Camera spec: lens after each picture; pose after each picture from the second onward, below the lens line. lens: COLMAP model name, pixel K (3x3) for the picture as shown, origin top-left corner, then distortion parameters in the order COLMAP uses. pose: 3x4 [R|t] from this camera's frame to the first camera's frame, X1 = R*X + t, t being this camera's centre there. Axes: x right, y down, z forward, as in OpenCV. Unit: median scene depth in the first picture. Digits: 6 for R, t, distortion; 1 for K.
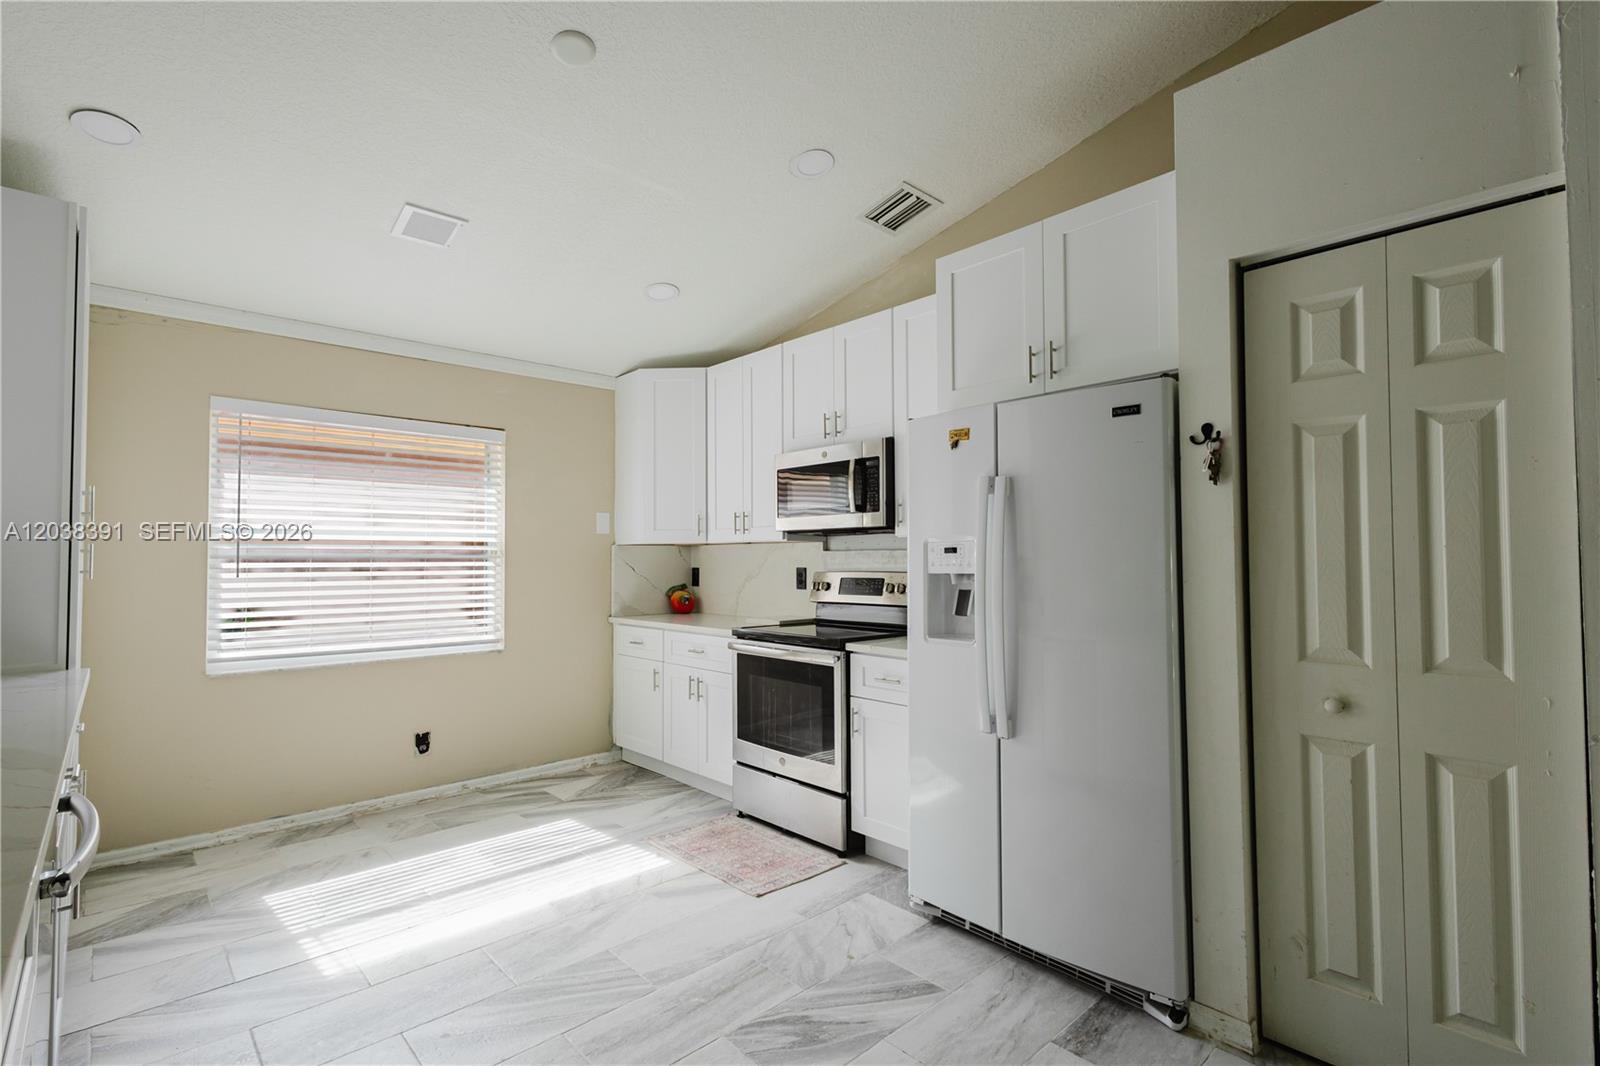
lens RADIAL K [[743.3, 0, 804.7], [0, 743.3, 535.5], [0, 0, 1]] dist [0.022913, -0.007091]
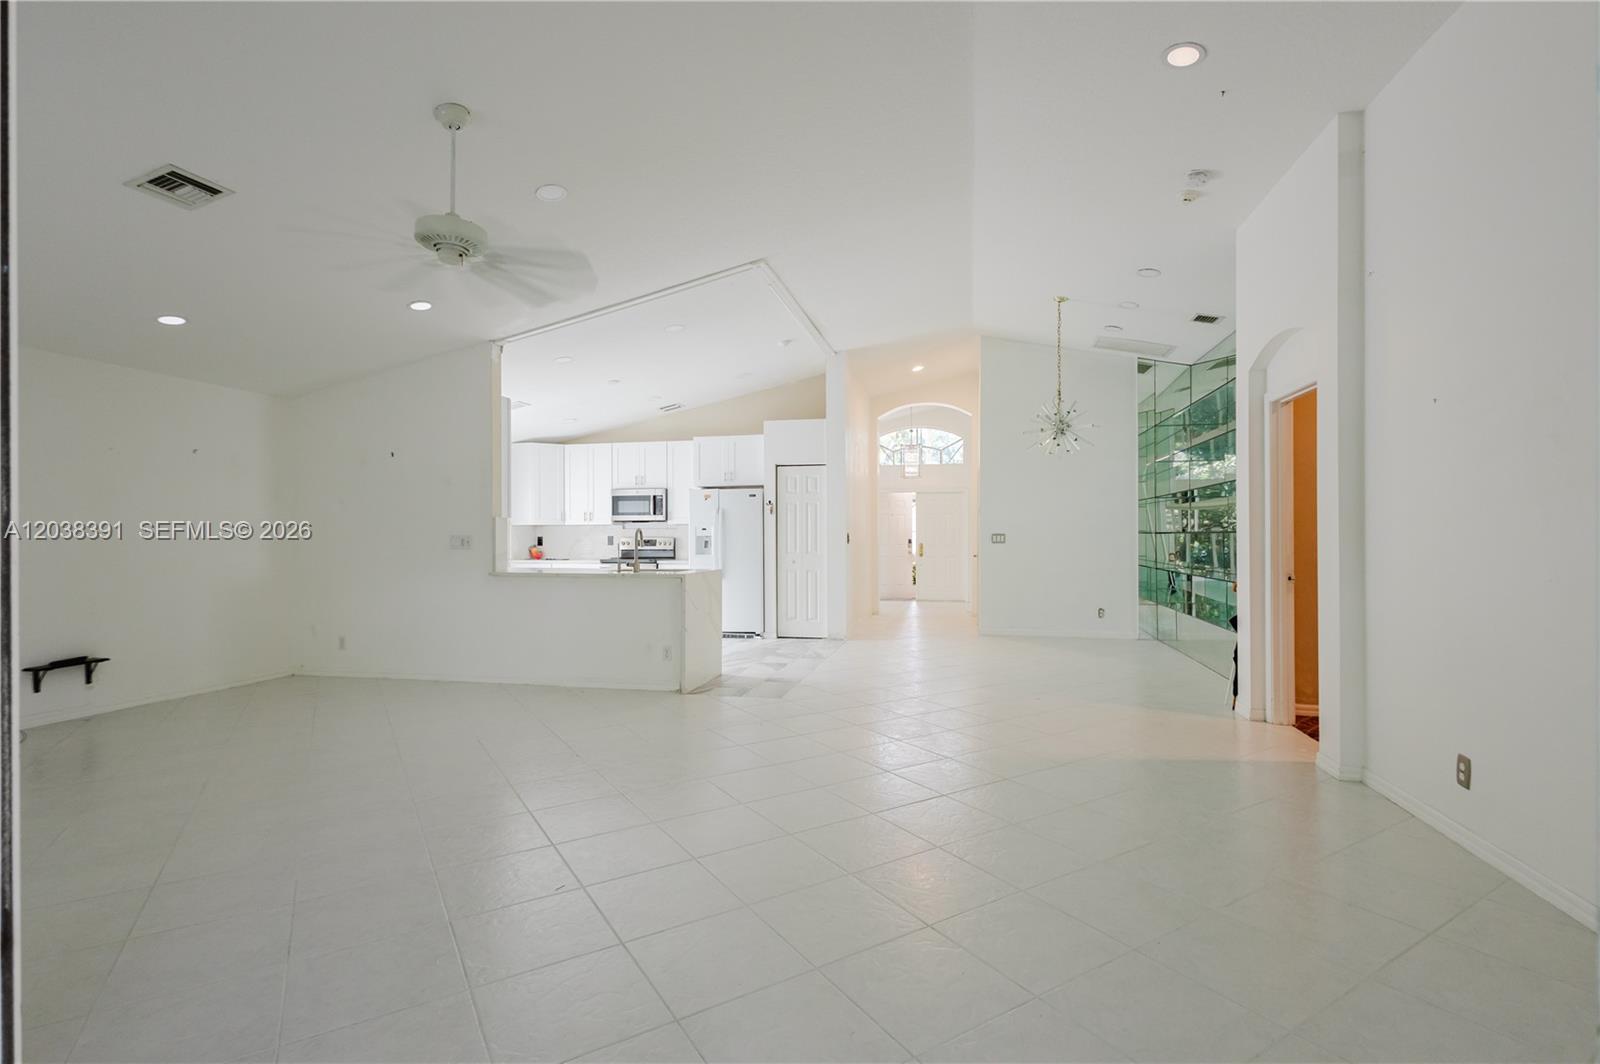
lens RADIAL K [[743.3, 0, 804.7], [0, 743.3, 534.5], [0, 0, 1]] dist [0.022913, -0.007091]
pose [[0.825840, 0.005321, 0.563879, -0.887709], [-0.019527, 0.999626, 0.019165, -0.019996], [-0.563566, -0.026838, 0.825635, -1.380276]]
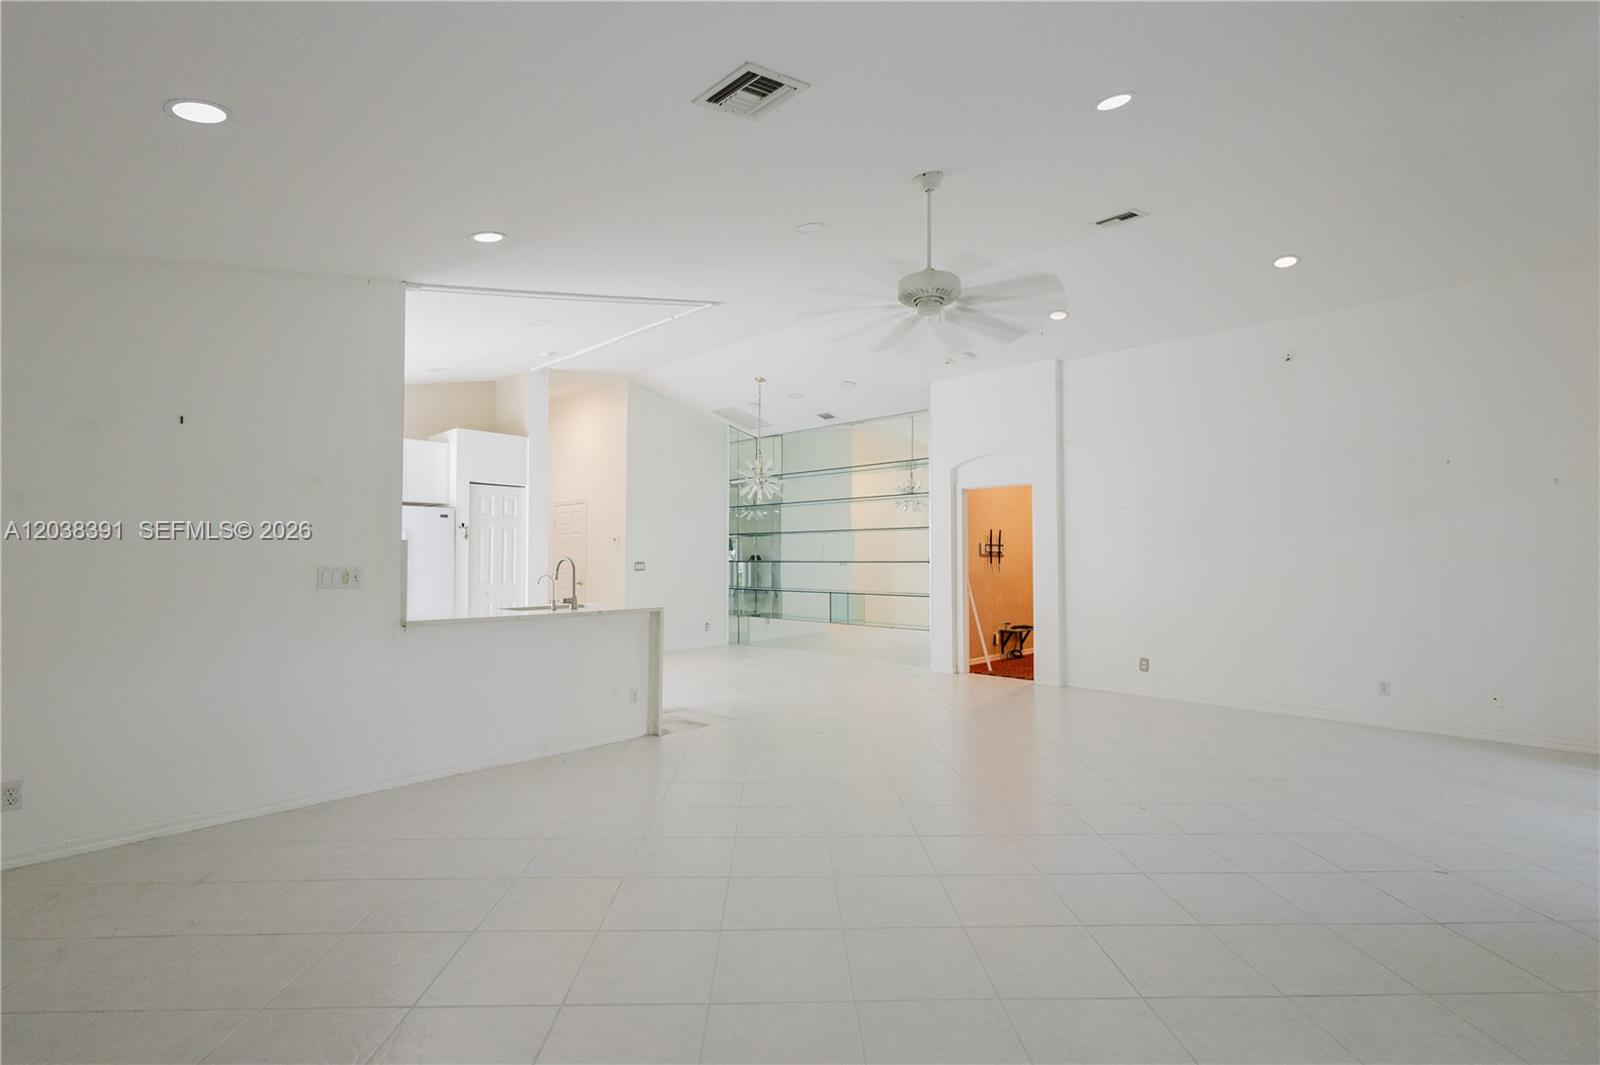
lens RADIAL K [[743.3, 0, 804.7], [0, 743.3, 535.0], [0, 0, 1]] dist [0.022913, -0.007091]
pose [[-0.062461, 0.039626, 0.997260, -1.641936], [-0.029482, 0.998702, -0.041530, 0.006748], [-0.997612, -0.031996, -0.061212, -0.231949]]
